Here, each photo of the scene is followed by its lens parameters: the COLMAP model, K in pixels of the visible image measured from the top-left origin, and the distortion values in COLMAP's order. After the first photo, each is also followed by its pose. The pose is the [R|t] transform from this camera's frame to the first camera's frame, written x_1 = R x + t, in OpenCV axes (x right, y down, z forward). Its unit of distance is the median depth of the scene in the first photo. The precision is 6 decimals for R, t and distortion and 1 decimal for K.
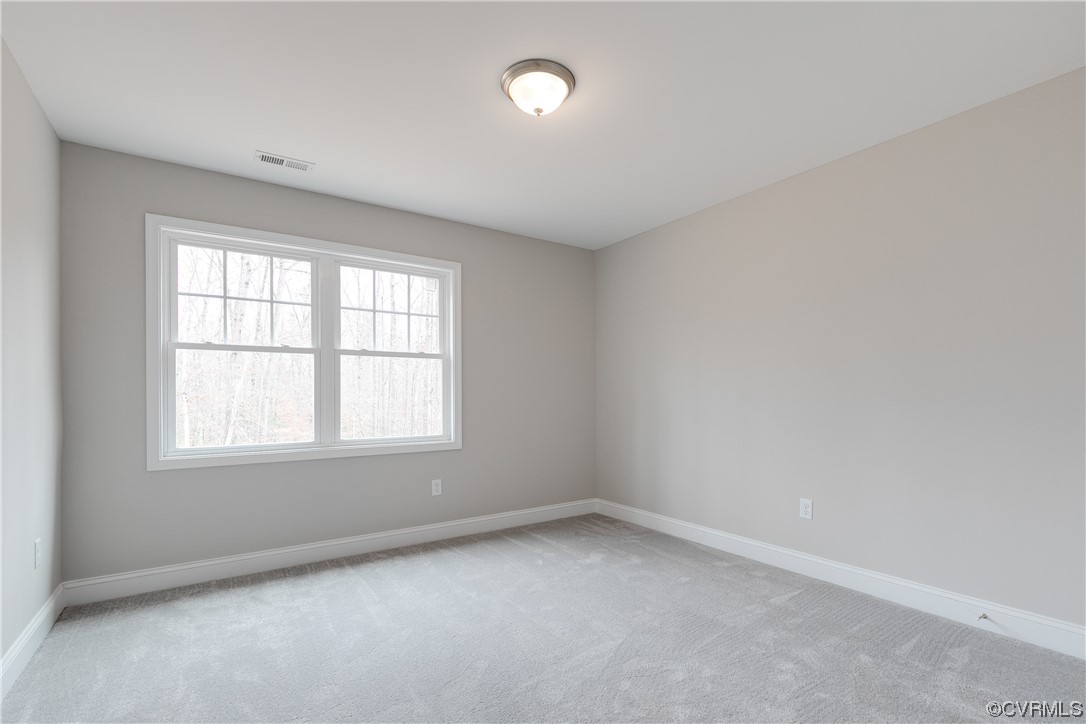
lens RADIAL K [[559.1, 0, 609.1], [0, 559.1, 384.0], [0, 0, 1]] dist [-0.014395, -0.000409]
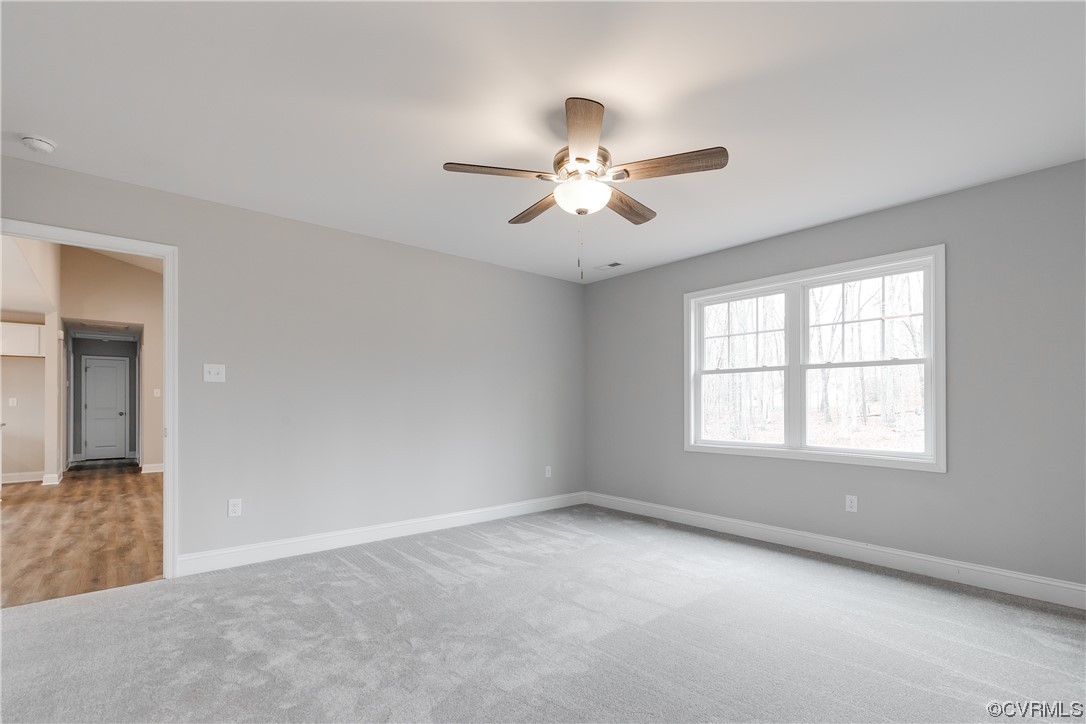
lens RADIAL K [[508.7, 0, 542.4], [0, 508.7, 402.5], [0, 0, 1]] dist [0.018995, -0.002451]
pose [[0.001499, 0.001182, -0.999998, 0.511389], [0.016467, 0.999864, 0.001207, 0.004099], [0.999863, -0.016469, 0.001479, 0.436527]]
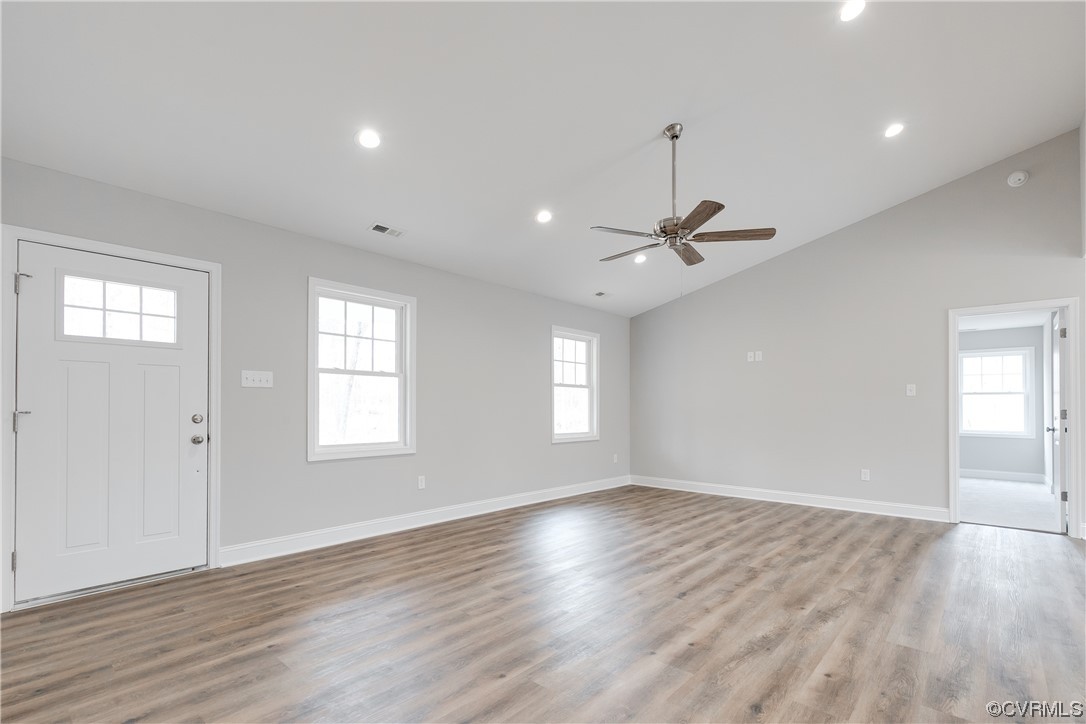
lens RADIAL K [[508.7, 0, 541.5], [0, 508.7, 401.7], [0, 0, 1]] dist [0.018995, -0.002451]
pose [[0.990618, 0.012234, 0.136113, -0.695871], [-0.012964, 0.999906, 0.004478, -0.008676], [-0.136045, -0.006200, 0.990683, -0.582565]]
